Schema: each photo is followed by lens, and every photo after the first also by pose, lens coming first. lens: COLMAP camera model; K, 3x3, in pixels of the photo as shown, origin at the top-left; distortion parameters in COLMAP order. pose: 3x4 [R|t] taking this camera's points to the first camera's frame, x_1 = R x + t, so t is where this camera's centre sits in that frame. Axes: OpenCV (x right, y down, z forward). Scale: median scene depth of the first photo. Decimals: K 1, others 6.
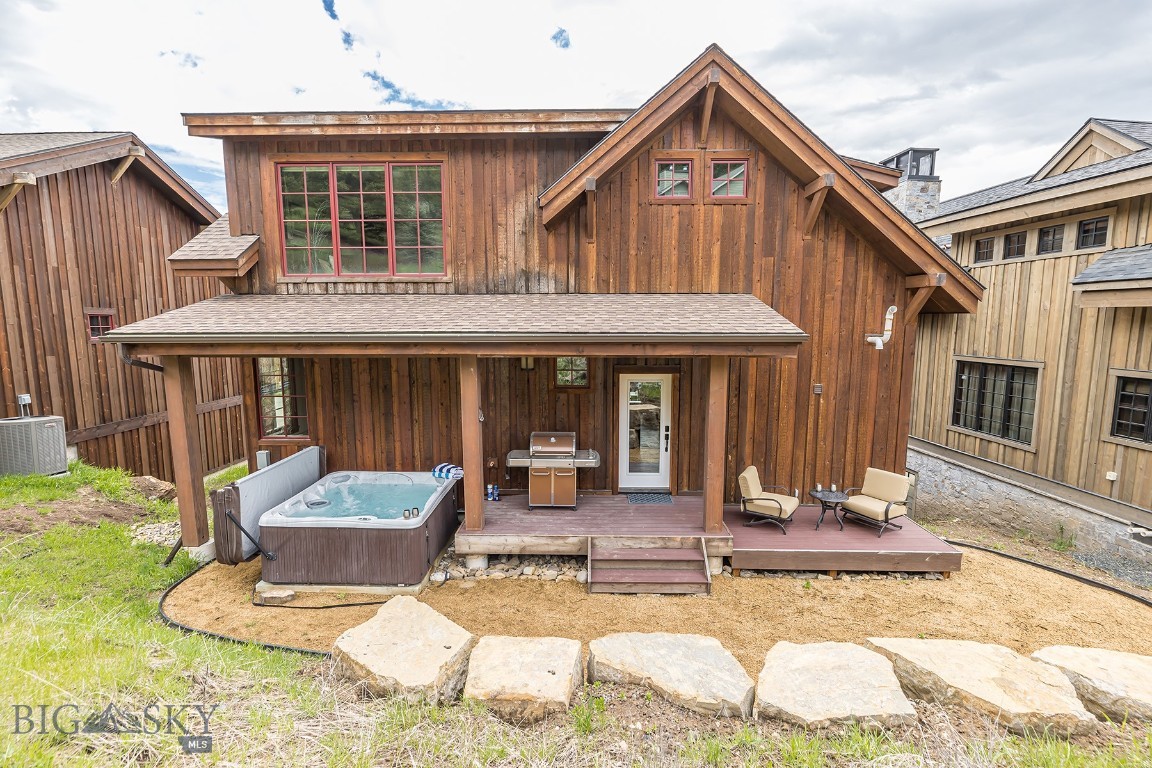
lens RADIAL K [[527.9, 0, 576.0], [0, 527.9, 384.0], [0, 0, 1]] dist [-0.001043, 0.000746]
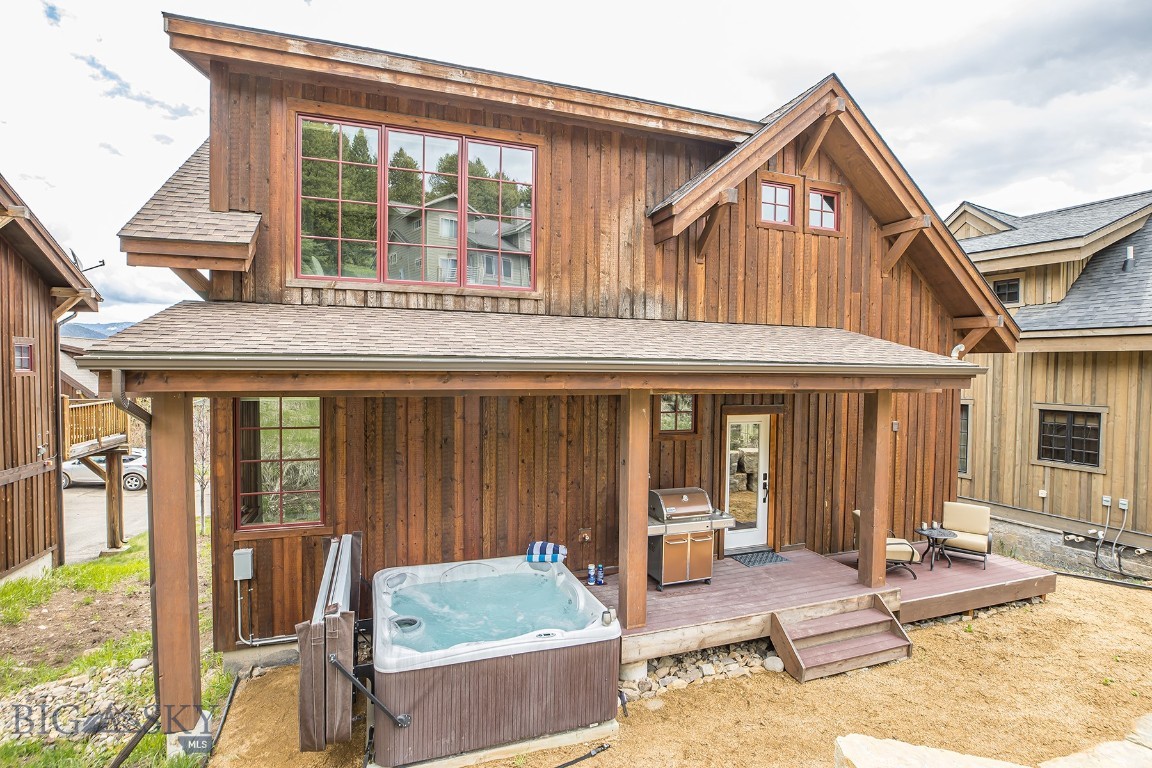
lens RADIAL K [[571.5, 0, 576.0], [0, 571.5, 384.0], [0, 0, 1]] dist [-0.033124, 0.009139]
pose [[0.929881, 0.000249, 0.367860, -0.497436], [0.033353, 0.995824, -0.084986, 0.000962], [-0.366345, 0.091296, 0.925989, 0.228790]]
